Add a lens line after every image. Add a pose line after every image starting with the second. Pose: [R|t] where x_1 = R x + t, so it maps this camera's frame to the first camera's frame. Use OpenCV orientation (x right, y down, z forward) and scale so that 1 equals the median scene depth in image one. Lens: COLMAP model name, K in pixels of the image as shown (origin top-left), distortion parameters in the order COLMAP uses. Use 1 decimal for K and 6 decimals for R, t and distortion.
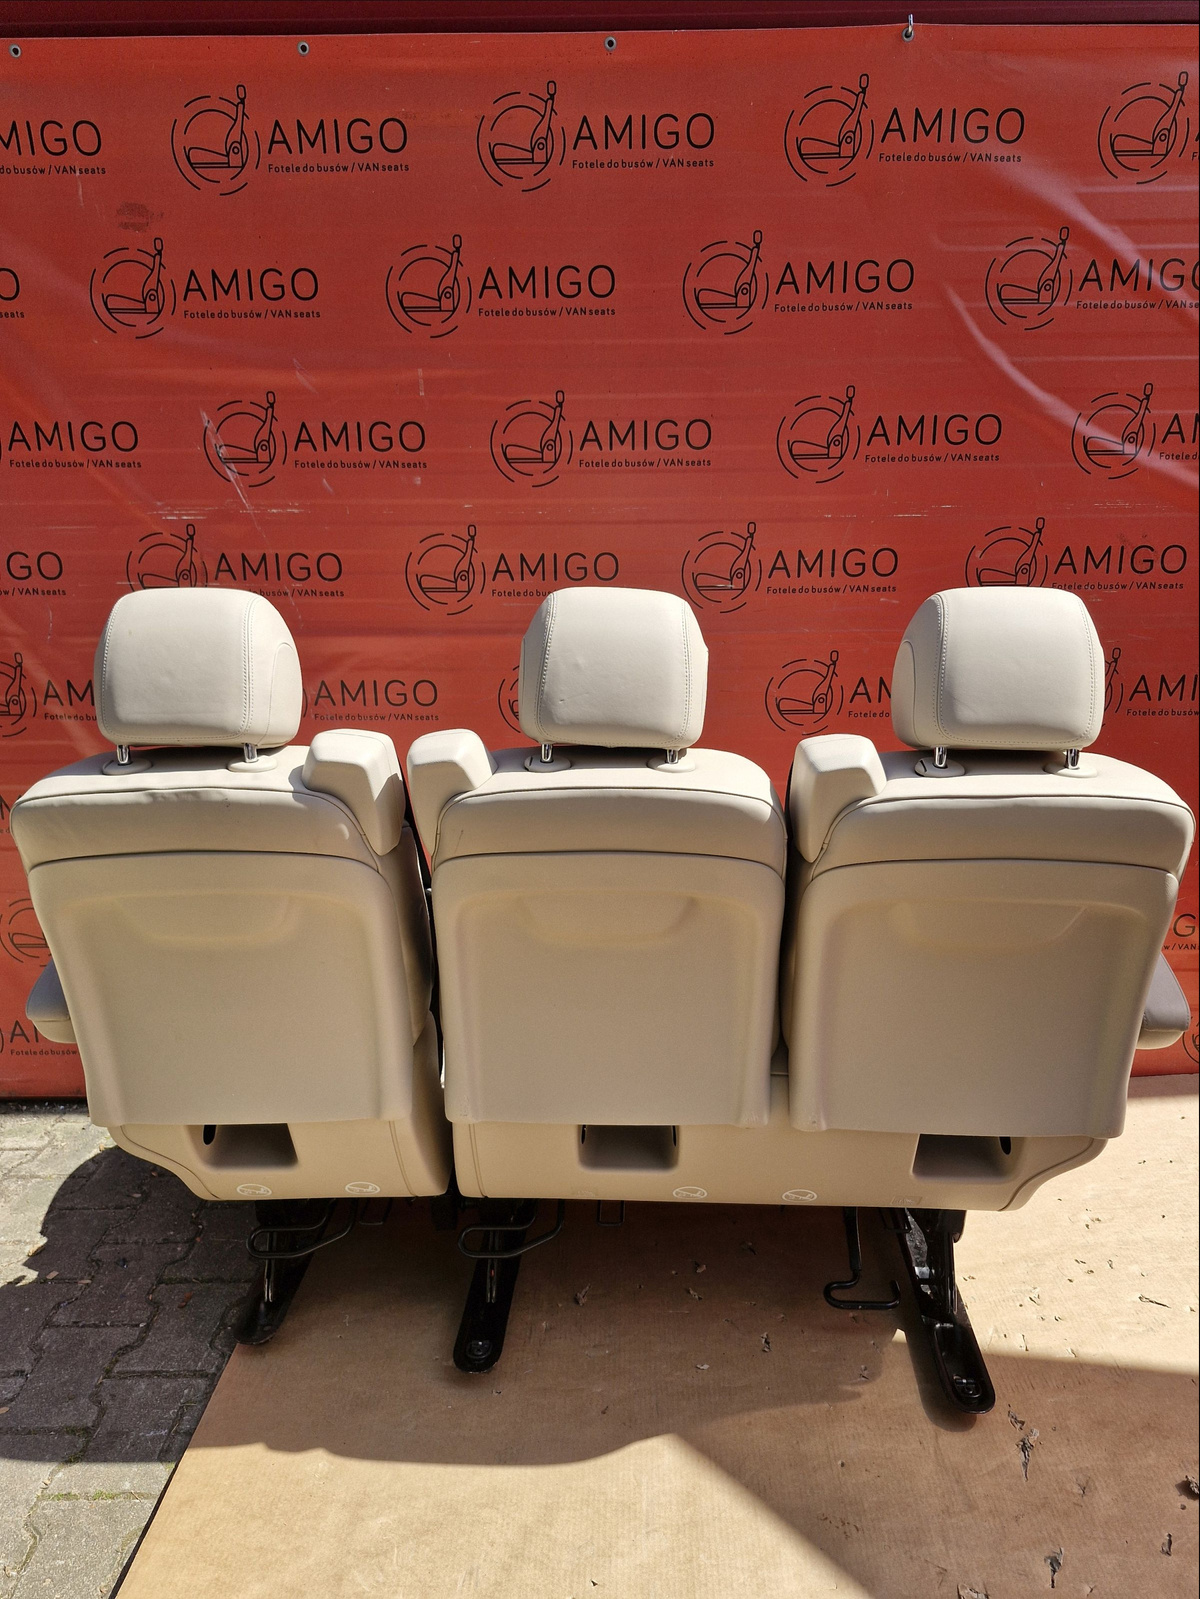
lens RADIAL K [[1087.4, 0, 597.5], [0, 1087.4, 797.3], [0, 0, 1]] dist [-0.012688, -0.009738]
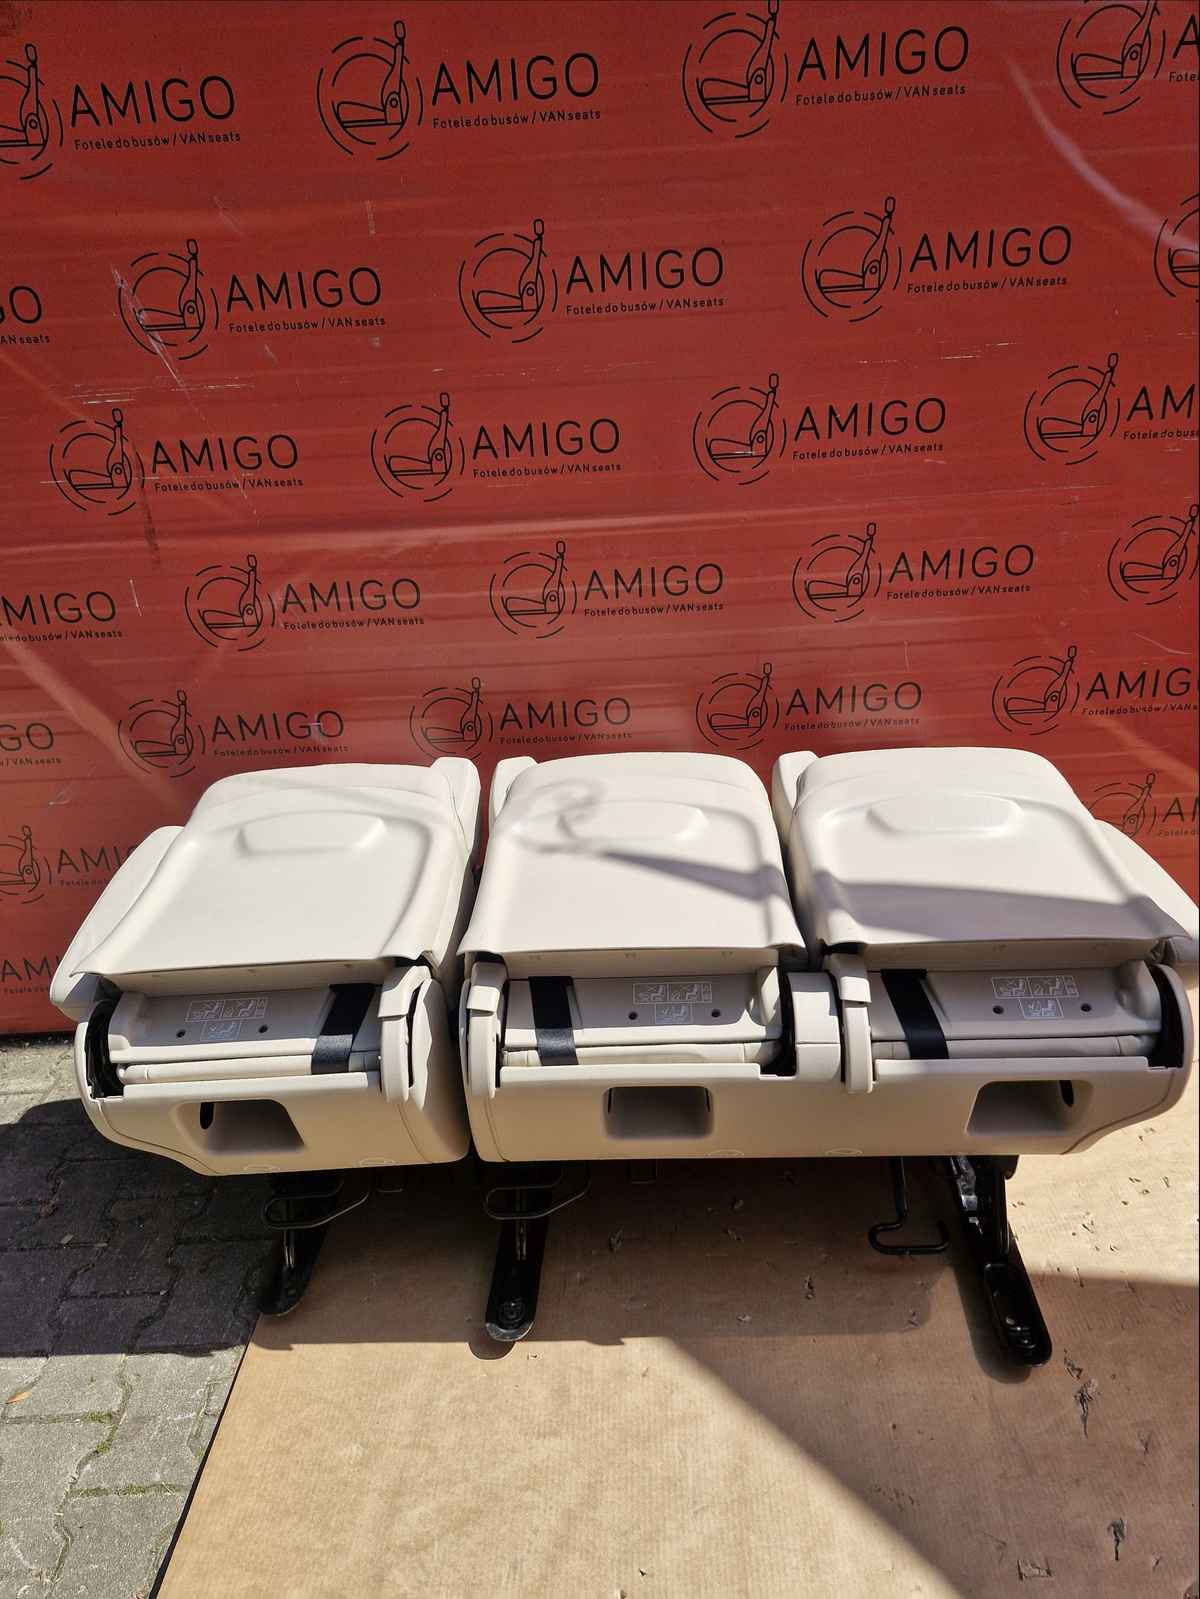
lens RADIAL K [[1087.4, 0, 610.0], [0, 1087.4, 810.5], [0, 0, 1]] dist [-0.012688, -0.009738]
pose [[0.998881, -0.046908, -0.006002, 0.004042], [0.047227, 0.982895, 0.178010, -0.081987], [-0.002451, -0.178094, 0.984010, 0.115437]]
